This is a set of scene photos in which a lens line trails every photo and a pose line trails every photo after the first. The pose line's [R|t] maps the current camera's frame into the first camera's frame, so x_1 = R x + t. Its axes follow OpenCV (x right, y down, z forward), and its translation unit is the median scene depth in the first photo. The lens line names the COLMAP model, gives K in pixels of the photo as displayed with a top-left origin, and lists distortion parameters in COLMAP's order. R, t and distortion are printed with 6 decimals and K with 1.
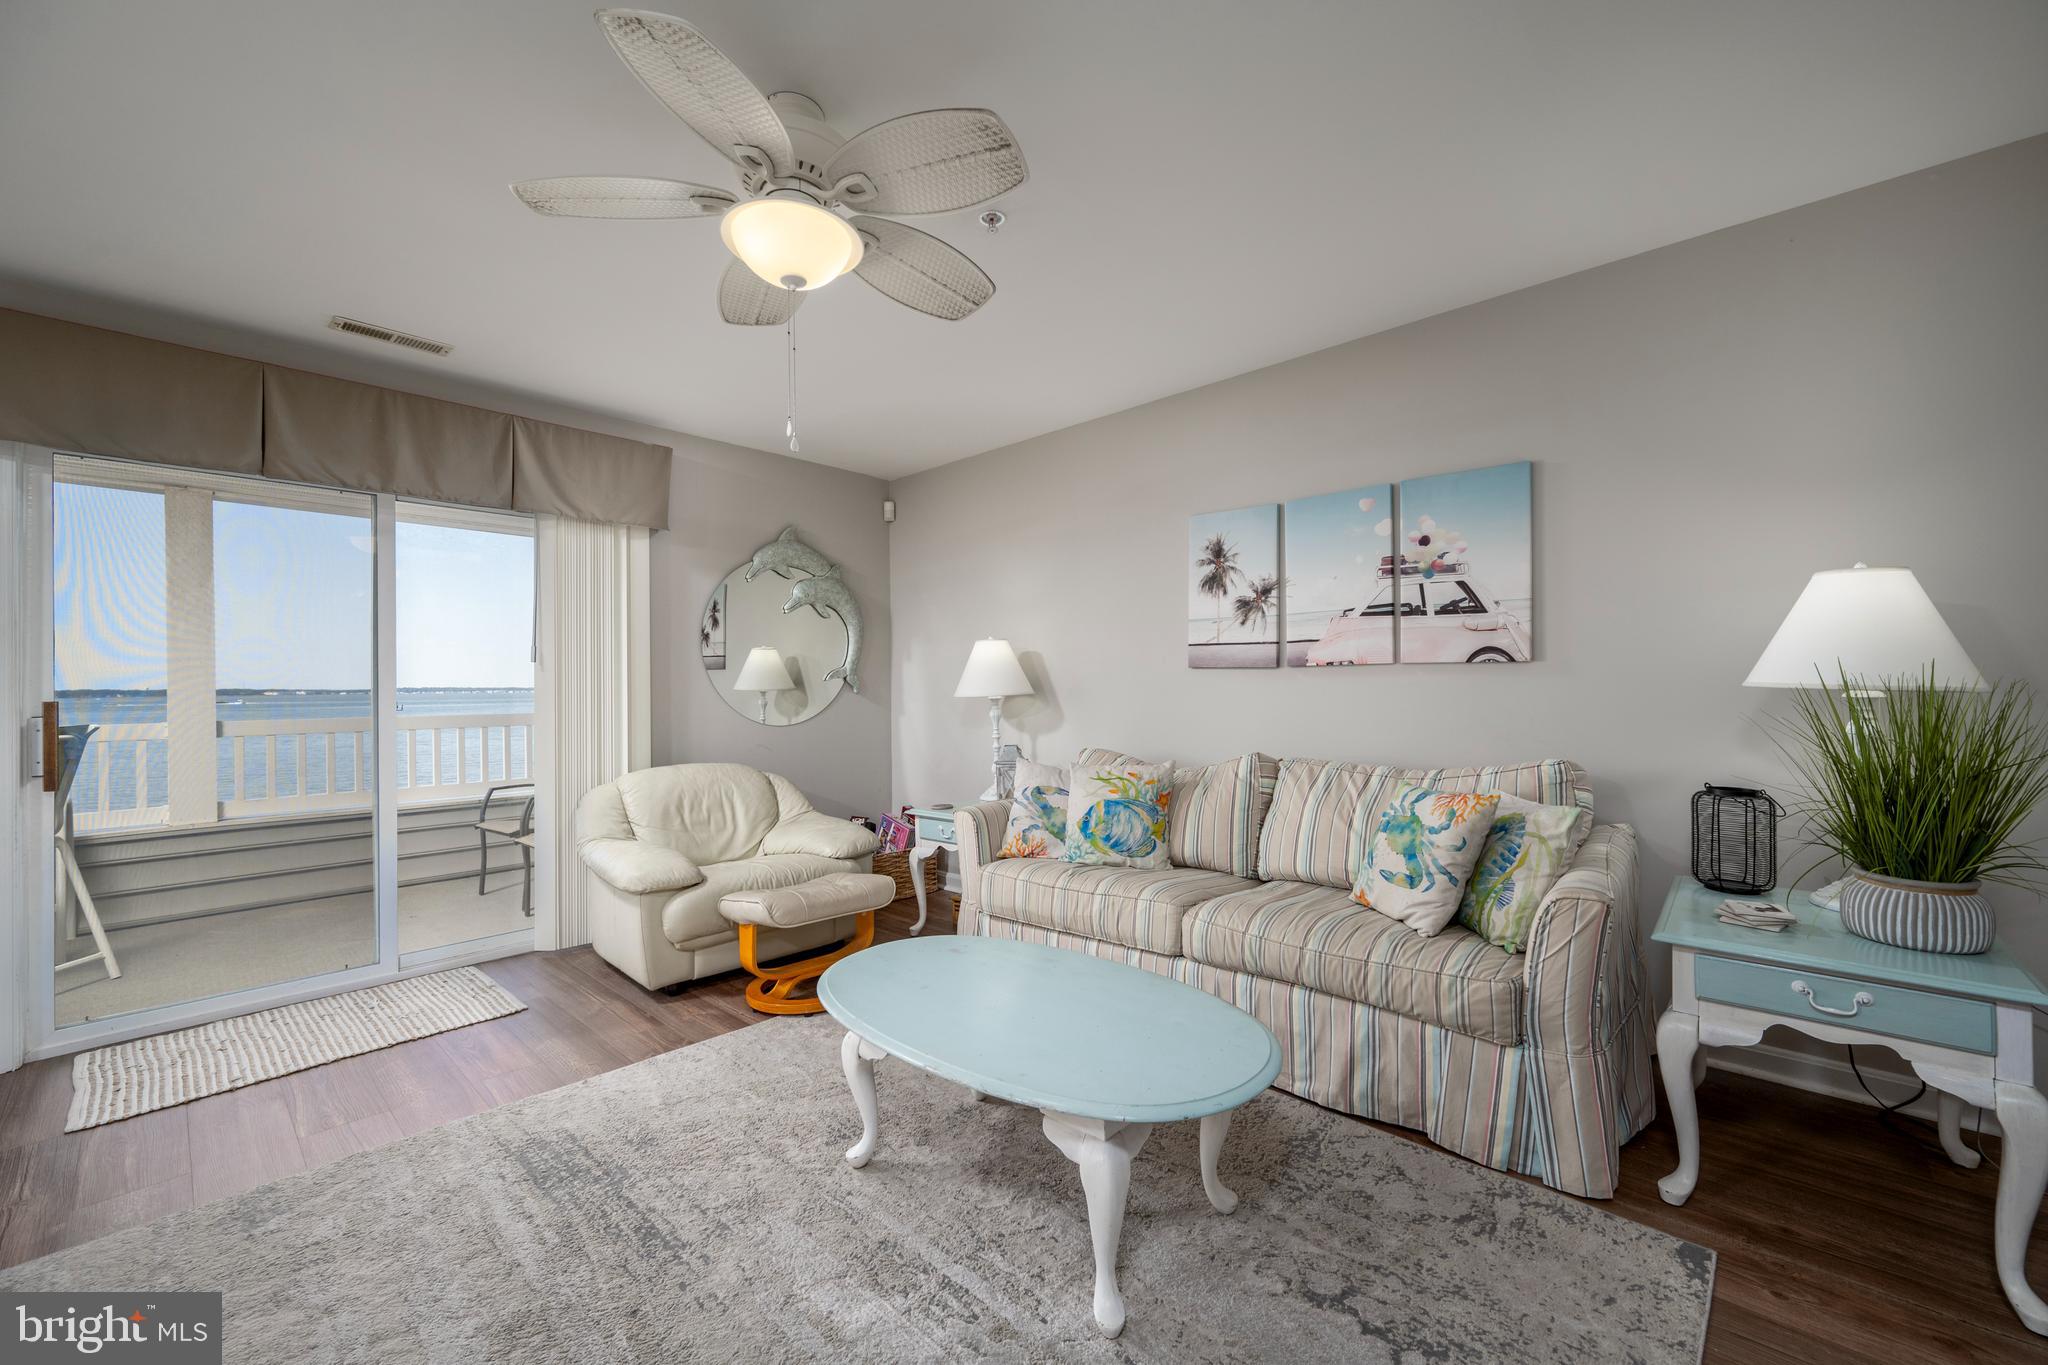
lens RADIAL K [[809.8, 0, 1028.4], [0, 809.8, 680.6], [0, 0, 1]] dist [-0.000105, 0.000084]
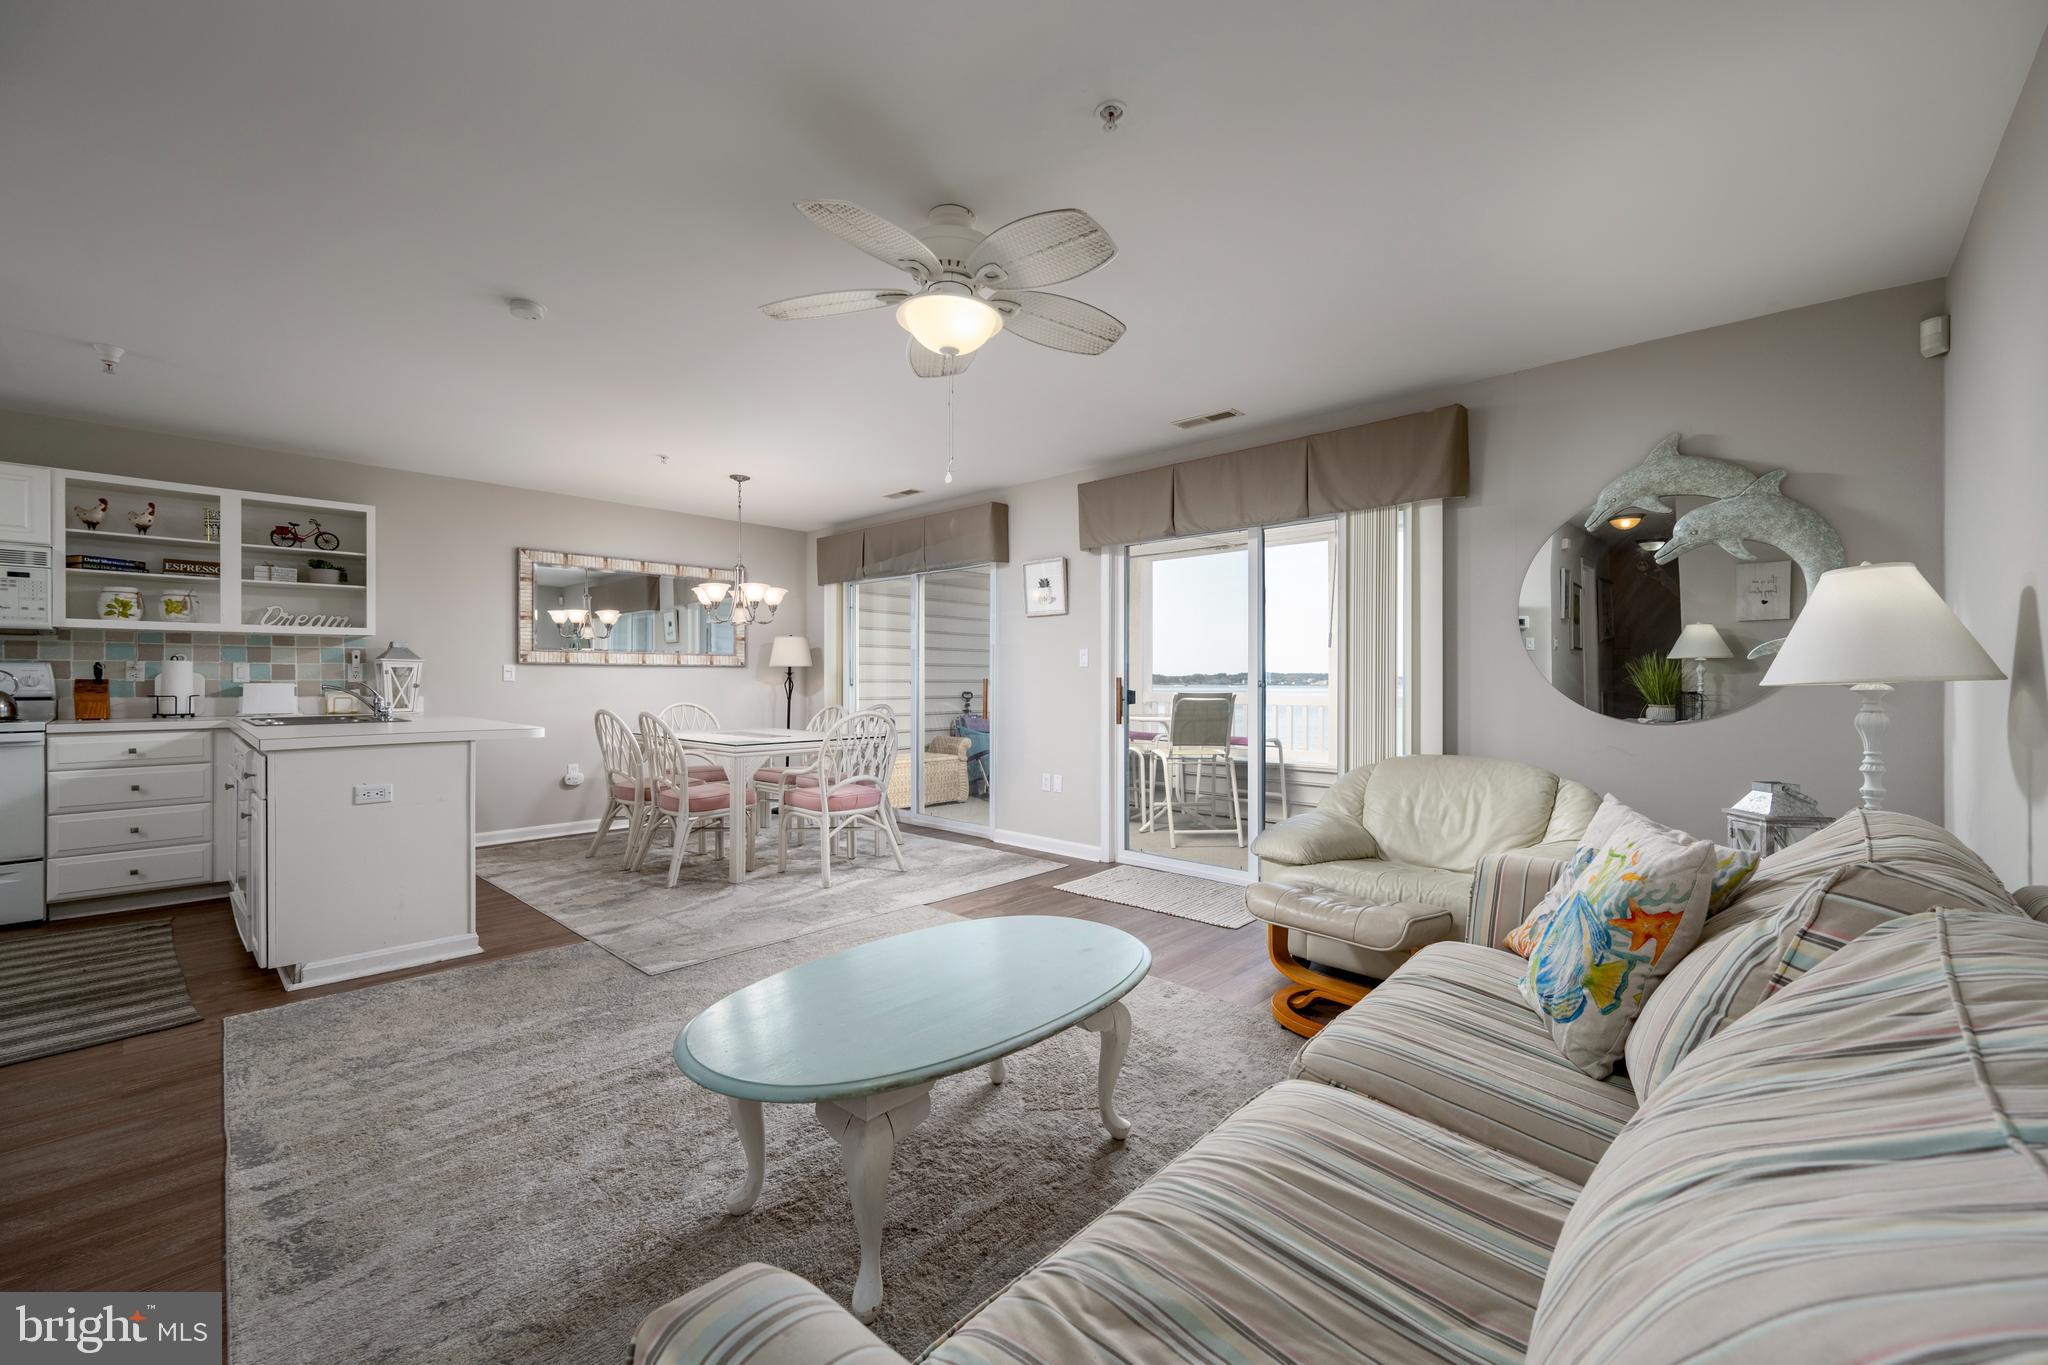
lens RADIAL K [[809.8, 0, 1028.4], [0, 809.8, 680.6], [0, 0, 1]] dist [-0.000105, 0.000084]
pose [[-0.007711, 0.009700, -0.999923, 0.628431], [0.005893, 0.999936, 0.009655, 0.011671], [0.999953, -0.005818, -0.007768, 0.710795]]
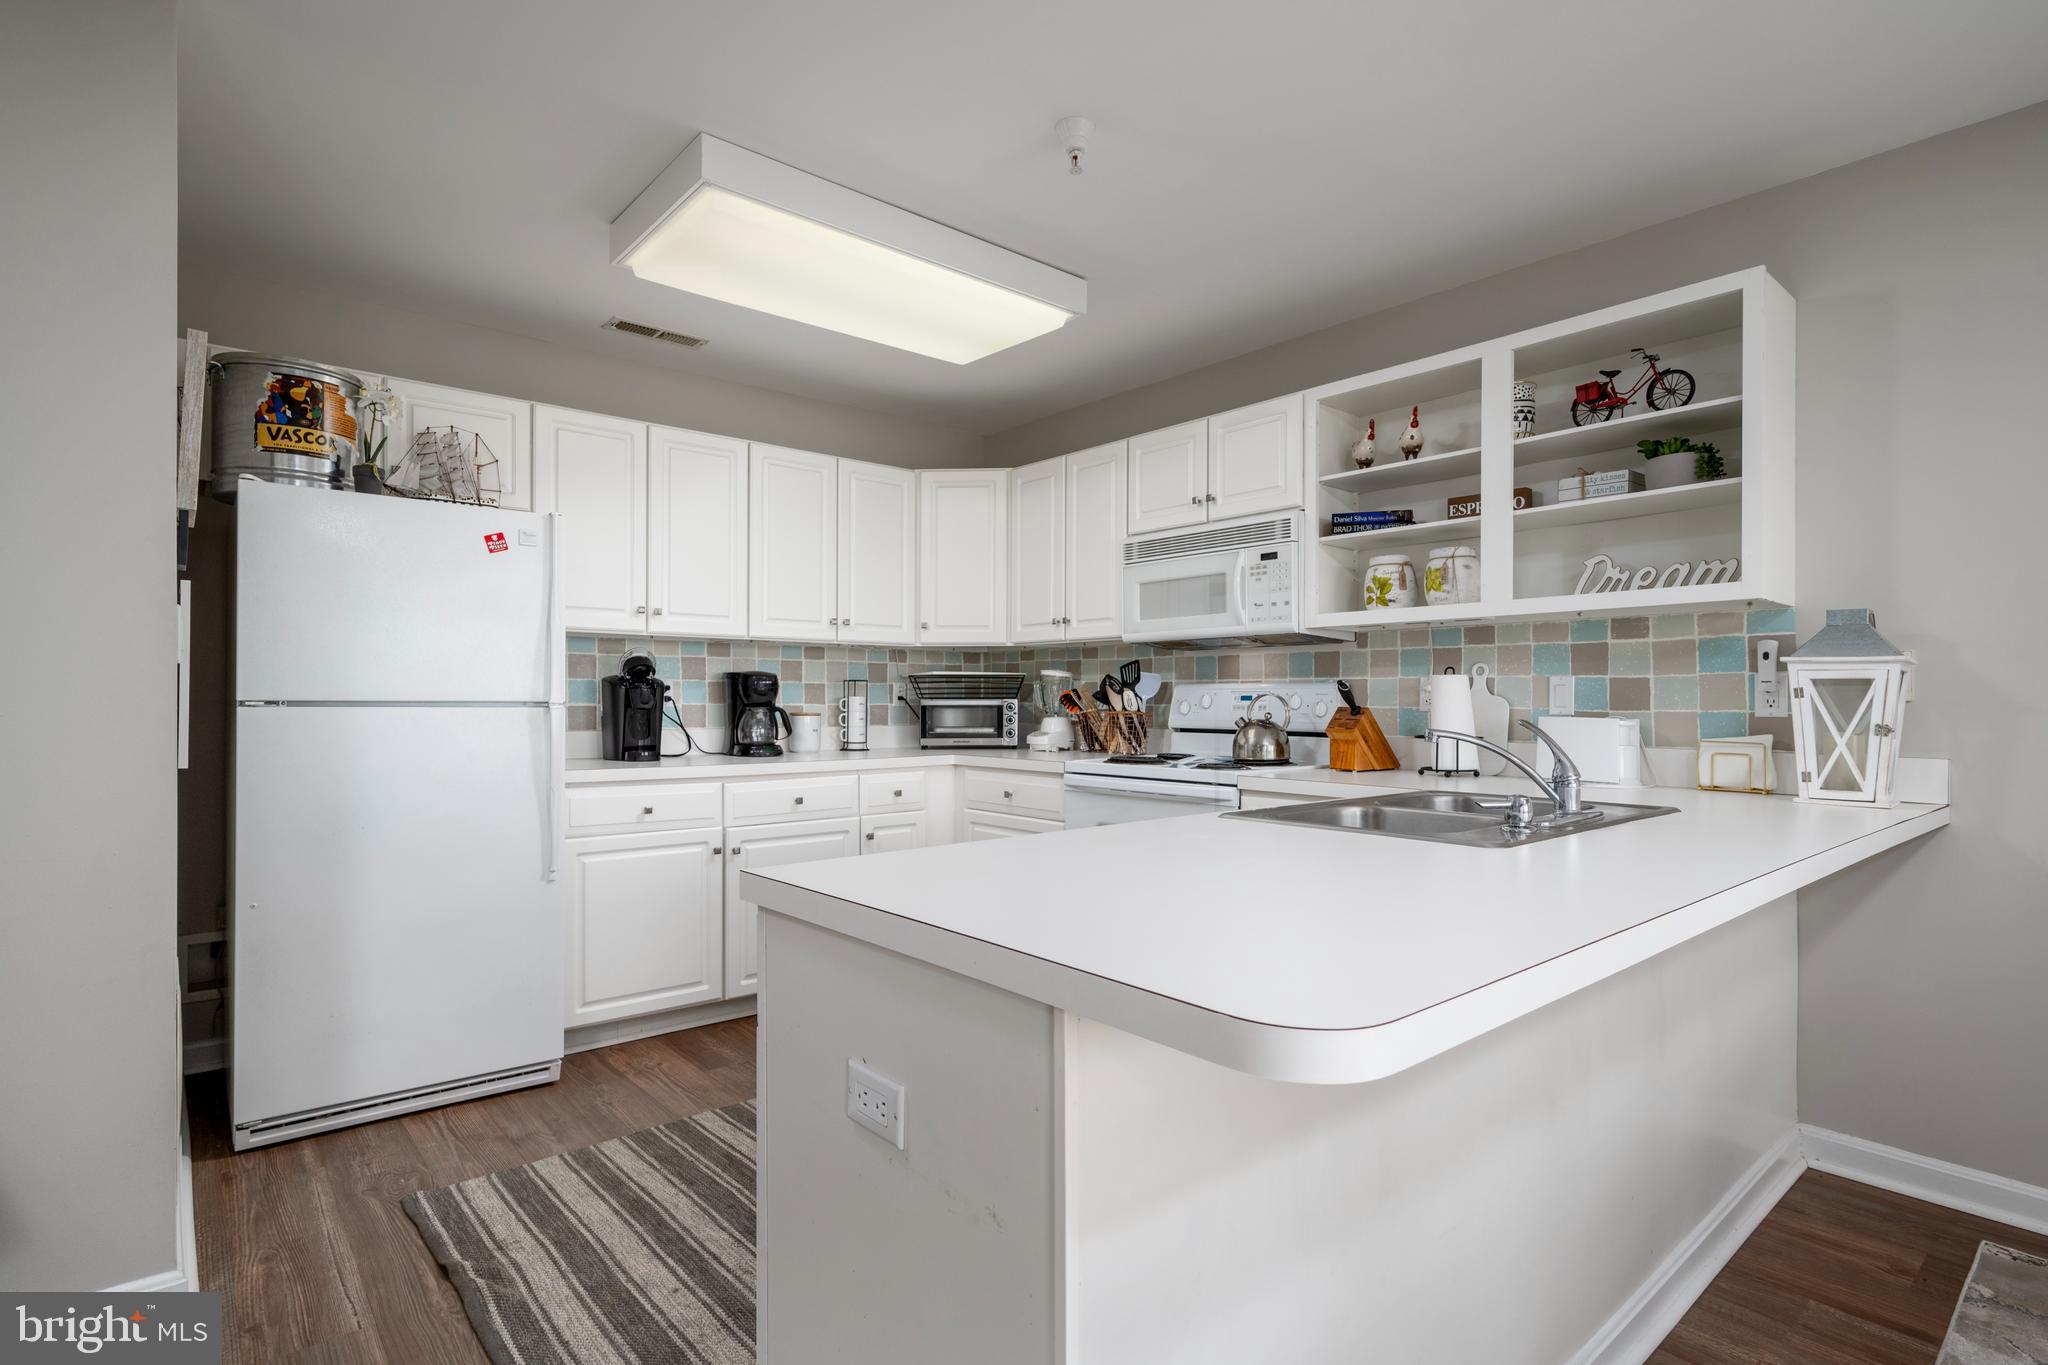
lens RADIAL K [[1020.5, 0, 1018.6], [0, 1020.5, 693.0], [0, 0, 1]] dist [0.002461, 0.000387]
pose [[-0.991932, 0.007709, 0.126540, -0.540921], [0.006251, 0.999909, -0.011920, 0.008949], [-0.126621, -0.011033, -0.991890, 0.238645]]
